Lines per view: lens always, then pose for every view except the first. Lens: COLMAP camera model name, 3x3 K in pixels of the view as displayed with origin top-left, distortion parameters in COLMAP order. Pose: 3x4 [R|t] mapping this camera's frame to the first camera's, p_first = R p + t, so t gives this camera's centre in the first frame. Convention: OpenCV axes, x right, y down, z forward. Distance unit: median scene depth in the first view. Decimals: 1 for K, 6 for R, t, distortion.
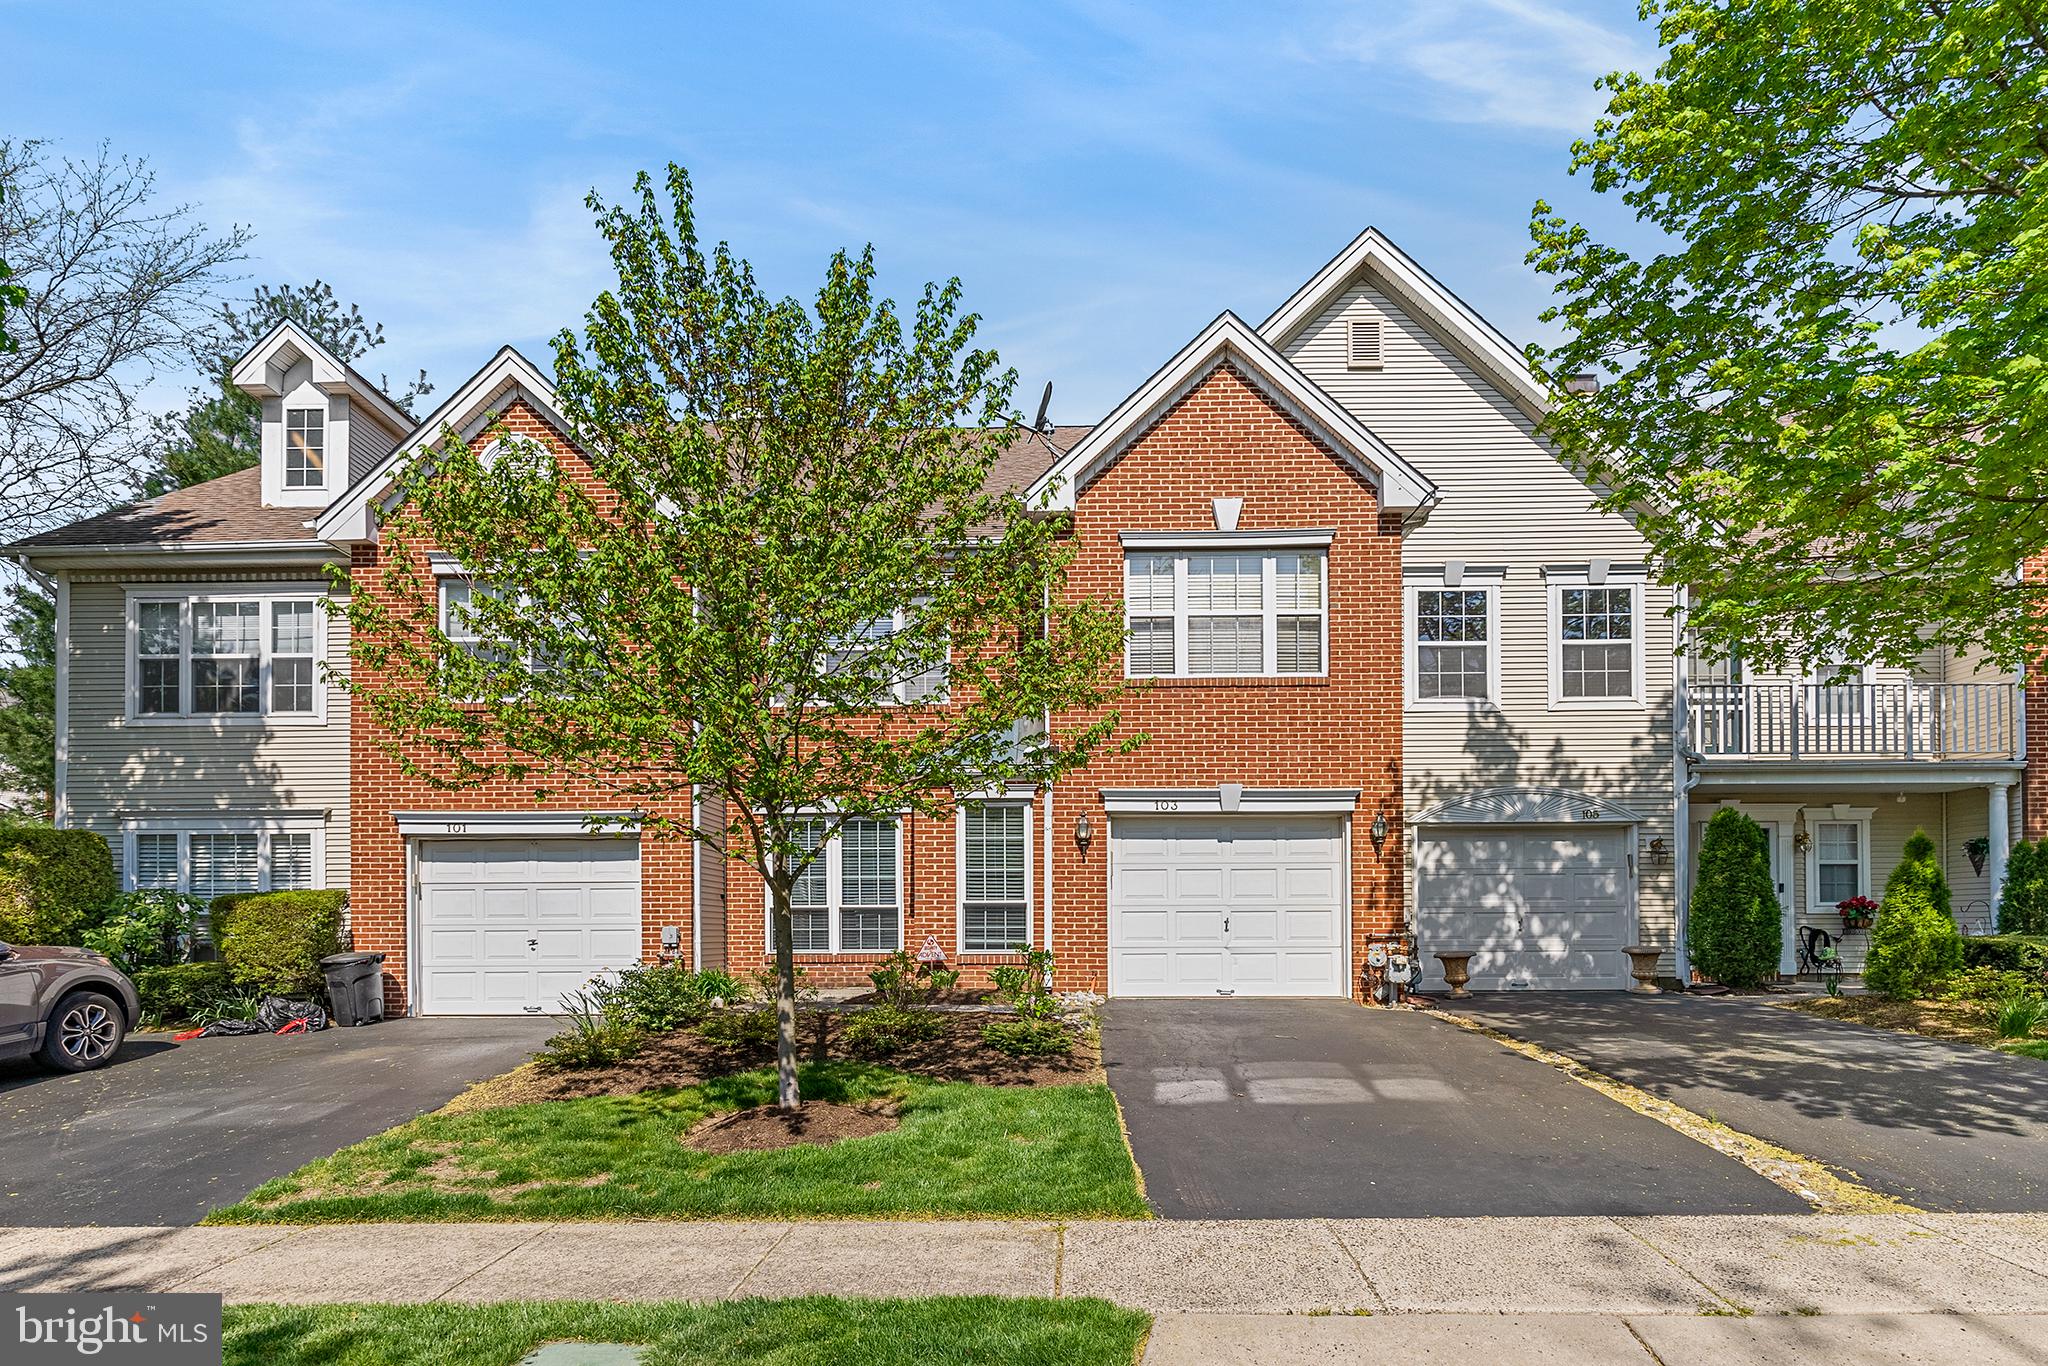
lens RADIAL K [[1126.0, 0, 1022.7], [0, 1126.0, 723.1], [0, 0, 1]] dist [-0.003251, -0.001154]
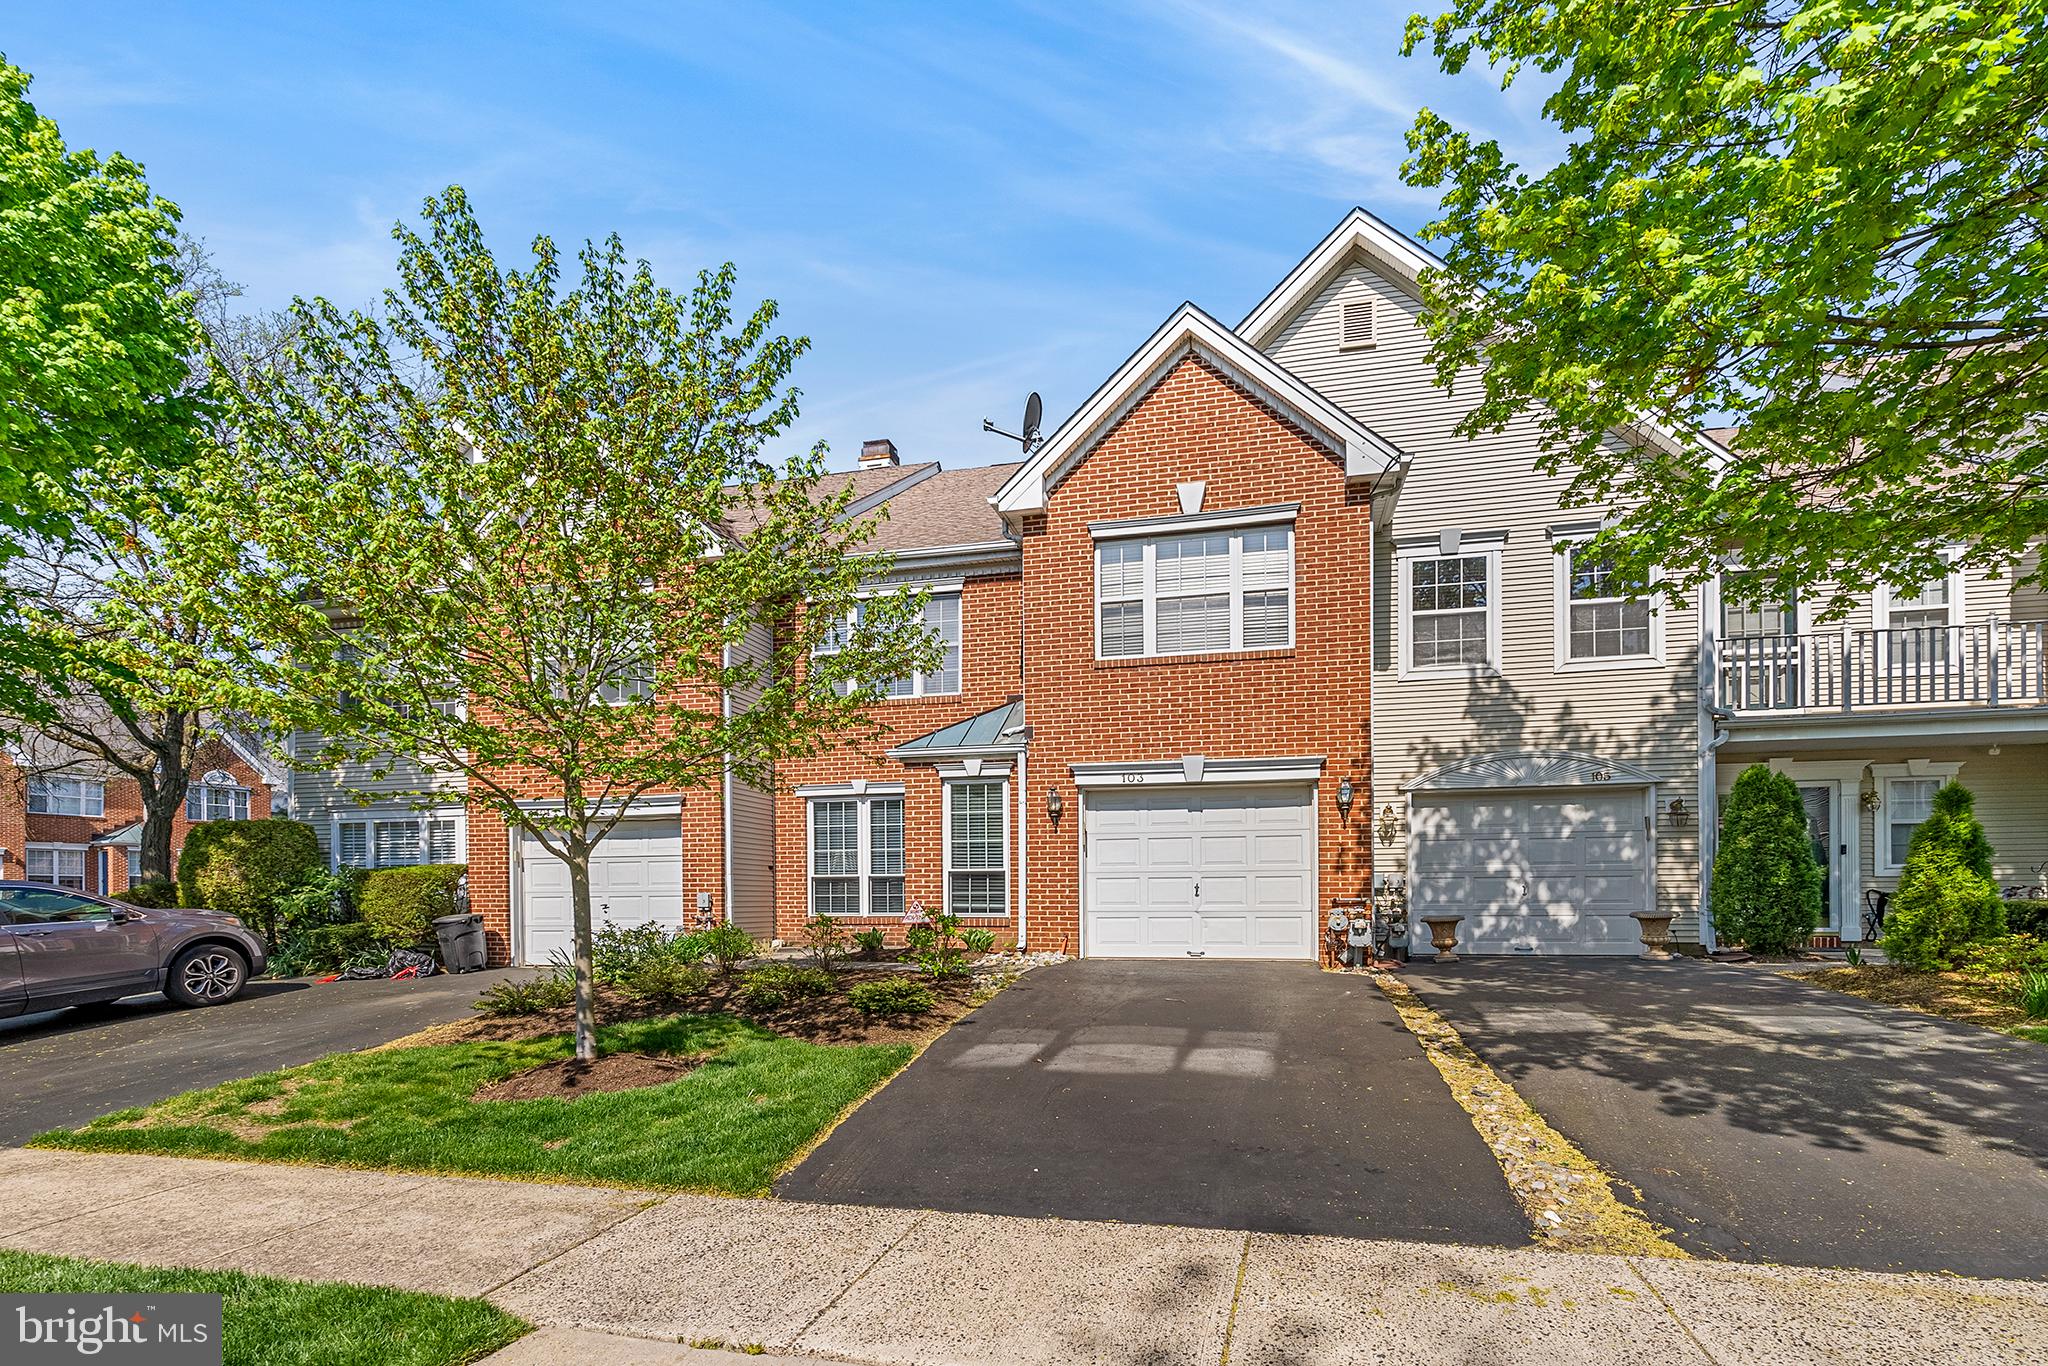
lens RADIAL K [[930.6, 0, 1023.3], [0, 930.6, 751.0], [0, 0, 1]] dist [-0.004164, -0.000099]
pose [[0.977345, -0.034410, -0.208838, 0.204893], [0.039833, 0.998968, 0.021814, 0.023840], [0.207872, -0.029638, 0.977707, 0.119756]]
